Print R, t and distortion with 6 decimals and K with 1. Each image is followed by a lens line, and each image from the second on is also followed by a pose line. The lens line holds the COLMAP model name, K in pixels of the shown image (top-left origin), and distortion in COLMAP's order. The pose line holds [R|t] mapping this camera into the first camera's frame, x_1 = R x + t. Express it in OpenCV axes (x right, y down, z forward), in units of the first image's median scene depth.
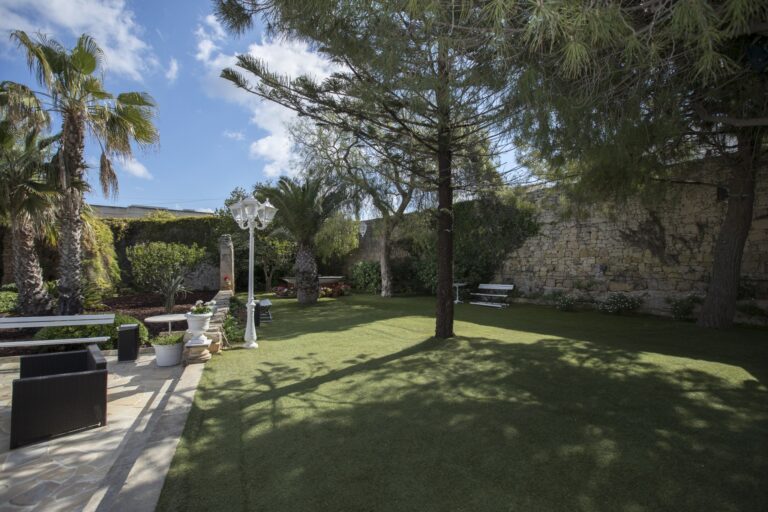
lens RADIAL K [[362.5, 0, 385.6], [0, 362.5, 260.0], [0, 0, 1]] dist [-0.002427, -0.000330]
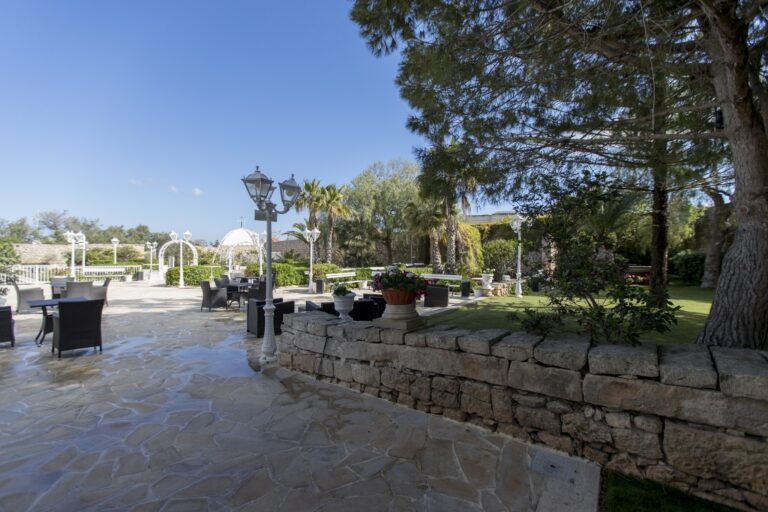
lens RADIAL K [[362.5, 0, 384.1], [0, 362.5, 255.5], [0, 0, 1]] dist [-0.002427, -0.000330]
pose [[0.581774, 0.002316, -0.813347, 0.313464], [0.003575, 0.999979, 0.005405, 0.007888], [0.813342, -0.006053, 0.581754, -0.266803]]
